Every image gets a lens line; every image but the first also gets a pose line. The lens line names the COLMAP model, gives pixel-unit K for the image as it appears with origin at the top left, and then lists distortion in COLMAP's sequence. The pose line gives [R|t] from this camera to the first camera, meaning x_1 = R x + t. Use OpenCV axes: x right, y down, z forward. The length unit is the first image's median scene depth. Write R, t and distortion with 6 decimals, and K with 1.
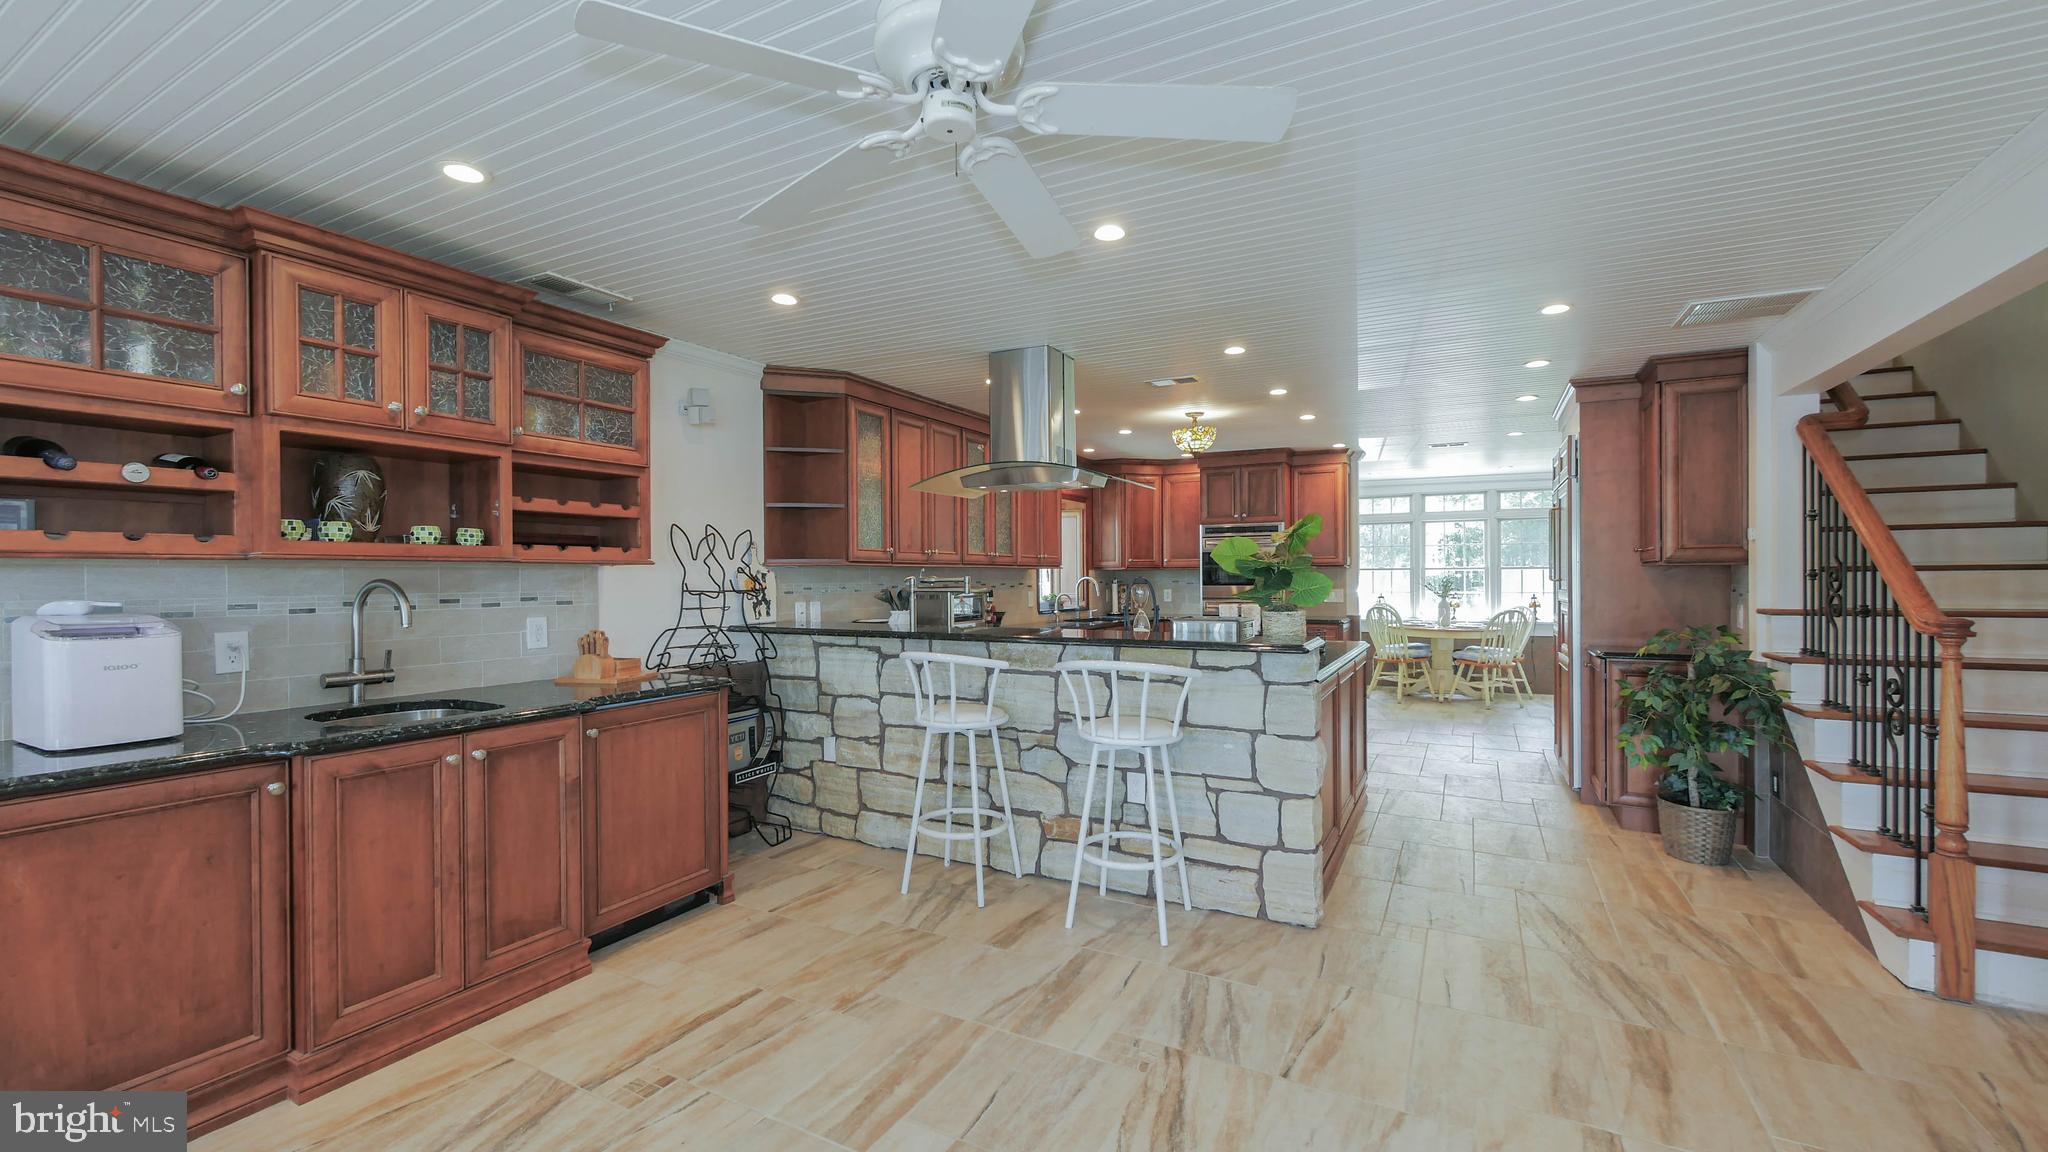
lens RADIAL K [[842.2, 0, 1014.0], [0, 842.2, 582.5], [0, 0, 1]] dist [-0.006641, 0.000312]
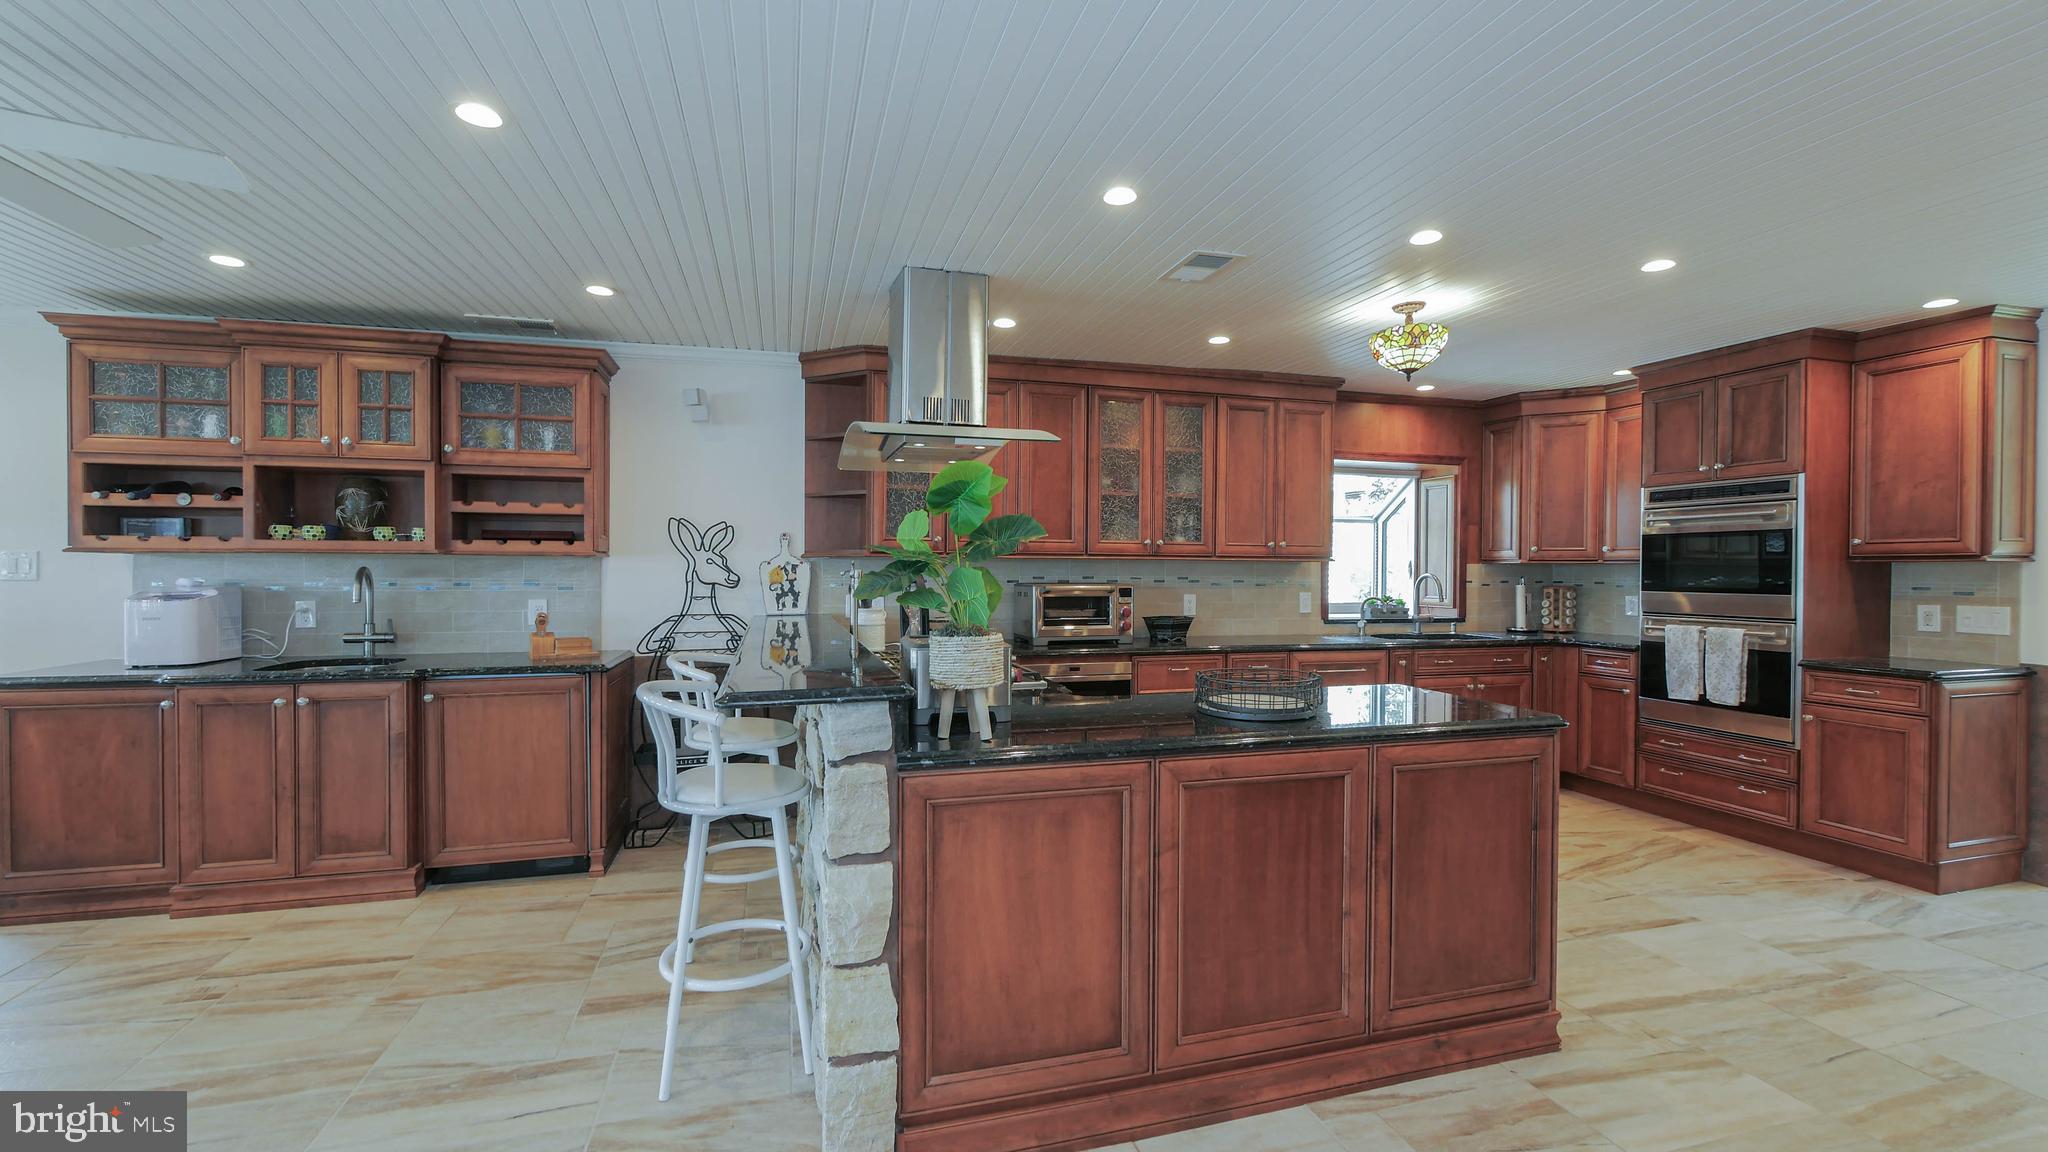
lens RADIAL K [[842.2, 0, 1014.0], [0, 842.2, 582.5], [0, 0, 1]] dist [-0.006641, 0.000312]
pose [[0.700006, 0.021967, -0.713799, 0.678364], [-0.014546, 0.999758, 0.016502, -0.011384], [0.713988, -0.001169, 0.700156, 0.559710]]
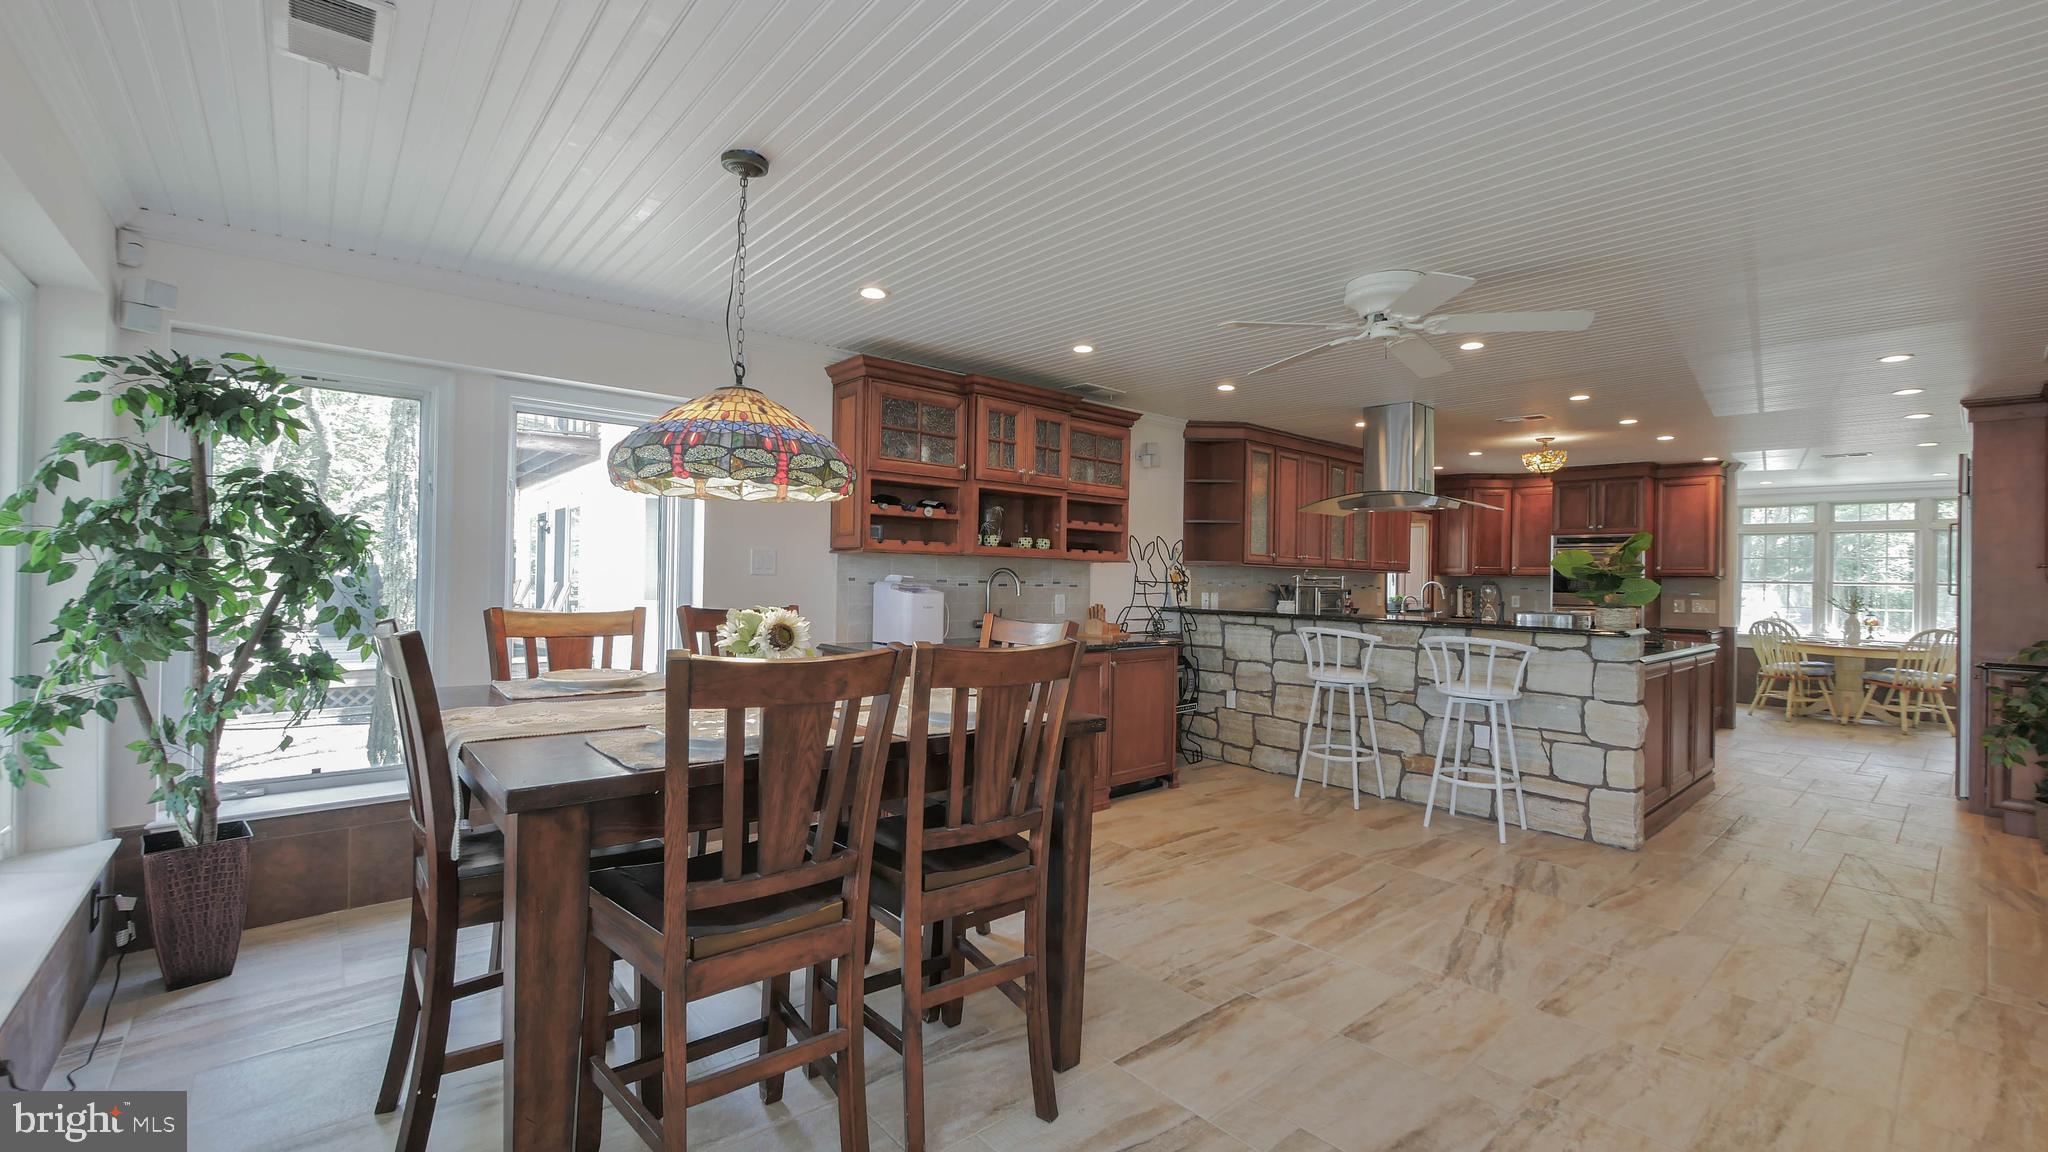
lens RADIAL K [[844.5, 0, 1024.0], [0, 844.5, 576.0], [0, 0, 1]] dist [-0.002170, 0.000052]
pose [[0.938774, 0.023285, -0.343746, -0.073816], [-0.027368, 0.999601, -0.007031, 0.017145], [0.343445, 0.016008, 0.939036, -0.455435]]
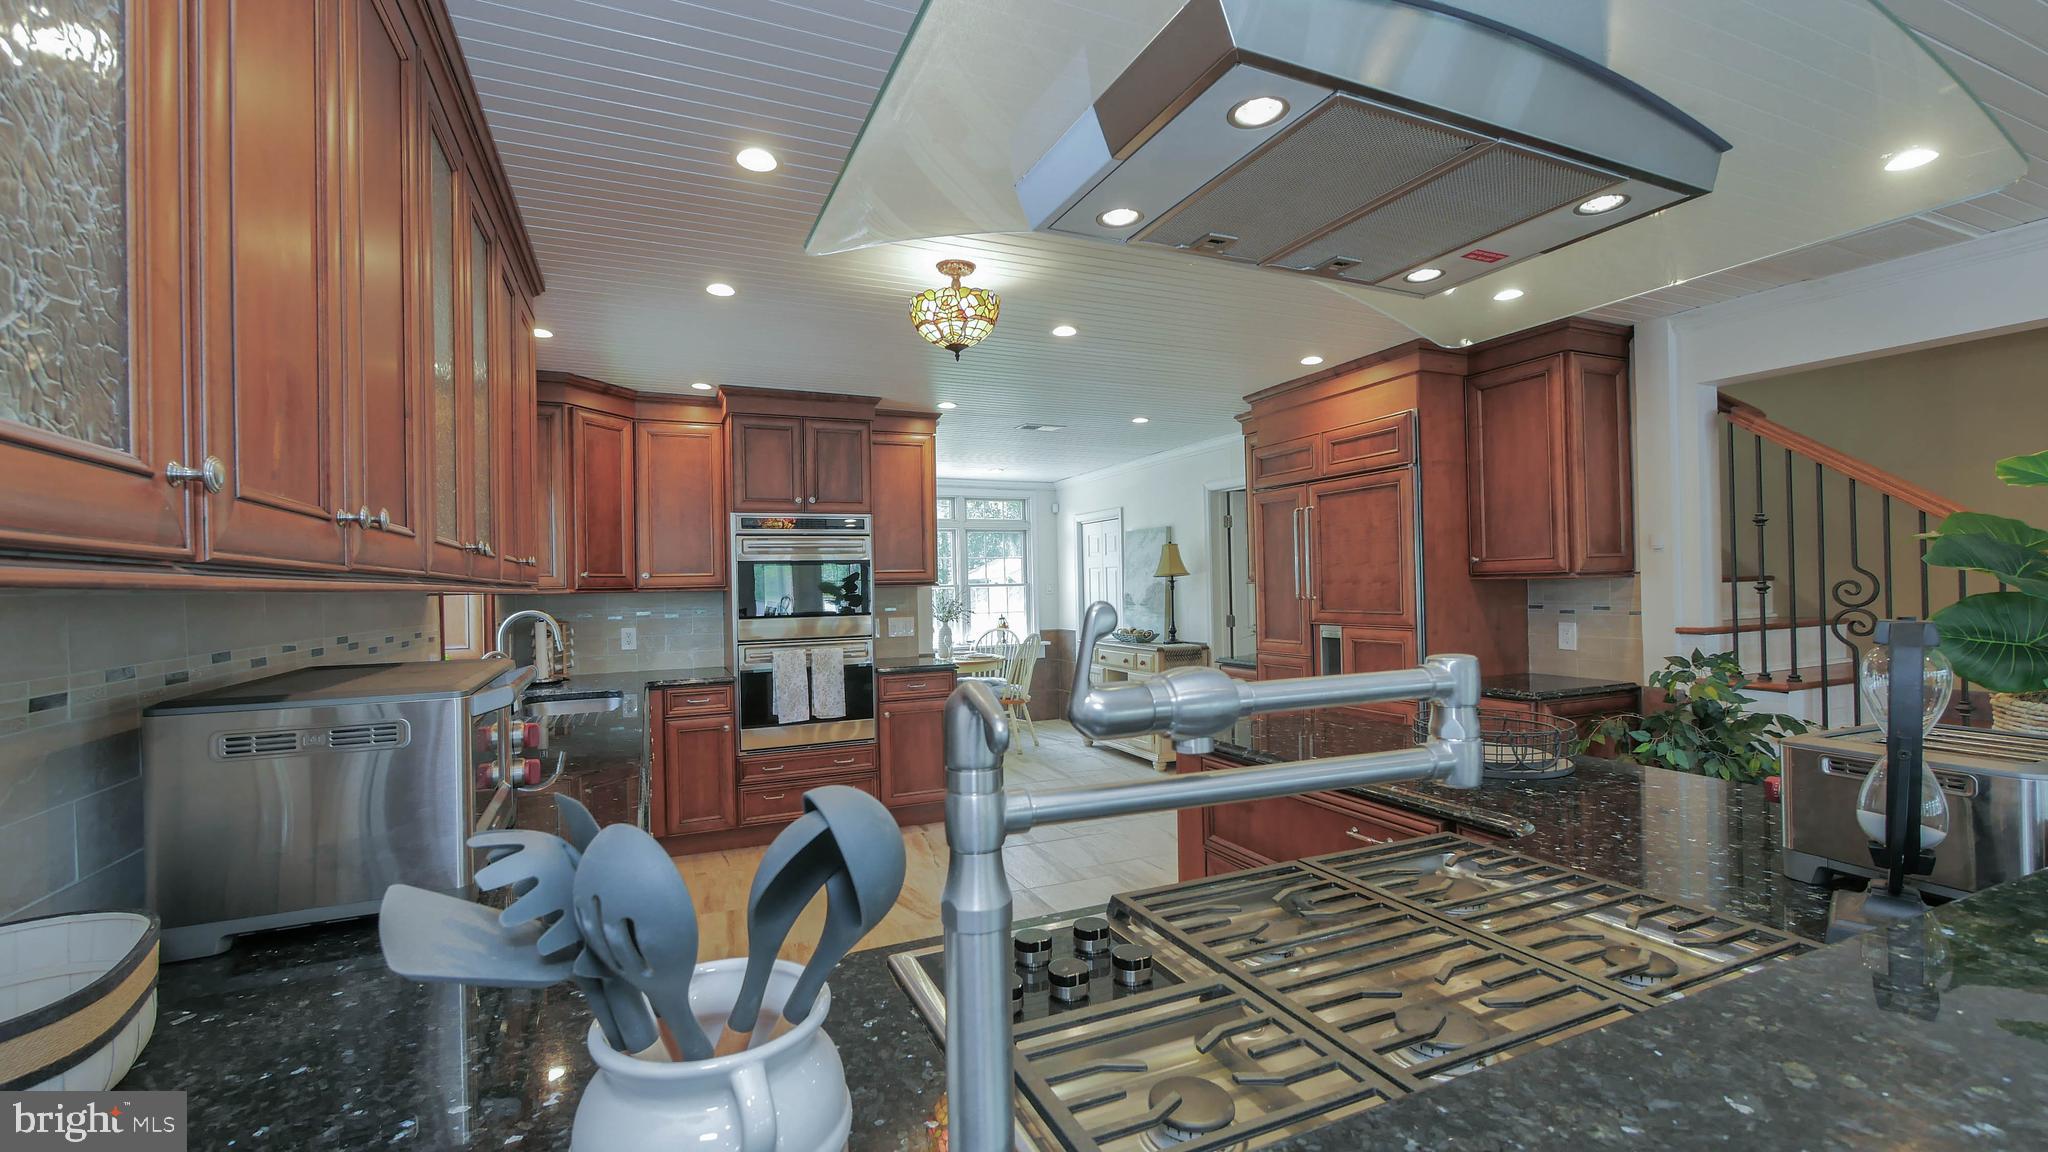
lens RADIAL K [[837.8, 0, 1006.3], [0, 837.8, 579.6], [0, 0, 1]] dist [-0.012933, -0.000030]
pose [[0.622381, -0.001573, 0.782713, -0.211699], [0.022550, 0.999619, -0.015921, -0.021053], [-0.782390, 0.027559, 0.622179, 1.028511]]
